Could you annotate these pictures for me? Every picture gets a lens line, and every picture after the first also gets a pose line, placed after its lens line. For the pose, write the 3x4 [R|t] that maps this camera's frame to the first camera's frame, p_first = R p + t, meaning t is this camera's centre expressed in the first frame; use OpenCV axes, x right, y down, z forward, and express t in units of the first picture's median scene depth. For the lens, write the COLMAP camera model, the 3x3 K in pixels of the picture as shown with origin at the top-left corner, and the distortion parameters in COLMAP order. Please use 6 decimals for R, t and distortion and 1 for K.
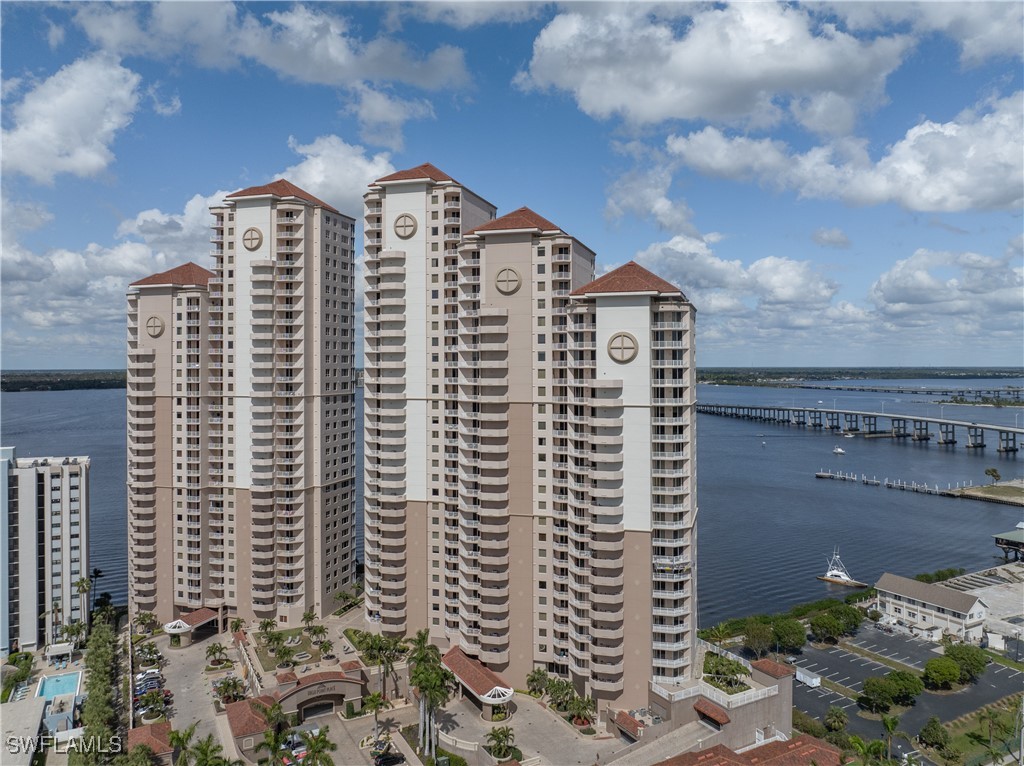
lens RADIAL K [[726.7, 0, 511.6], [0, 726.7, 355.5], [0, 0, 1]] dist [-0.026233, -0.011721]
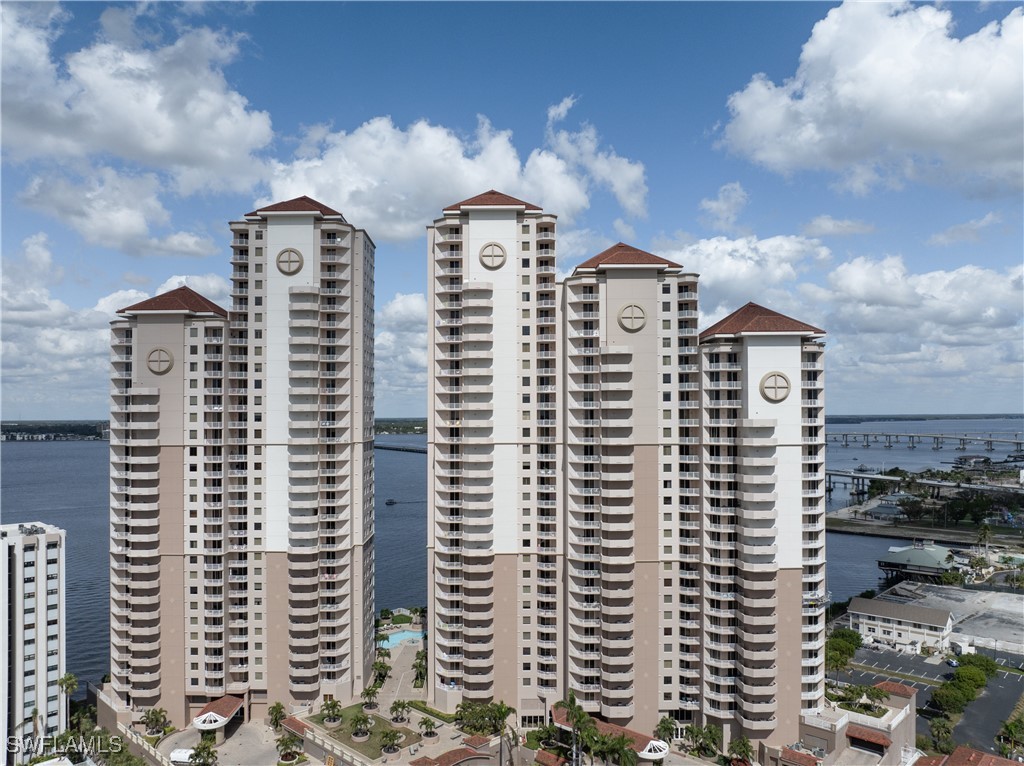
lens RADIAL K [[726.7, 0, 479.4], [0, 726.7, 405.1], [0, 0, 1]] dist [-0.026233, -0.011721]
pose [[0.962809, 0.000291, 0.270182, -0.375956], [-0.000105, 1.000000, -0.000703, 0.010903], [-0.270182, 0.000648, 0.962809, 0.107484]]
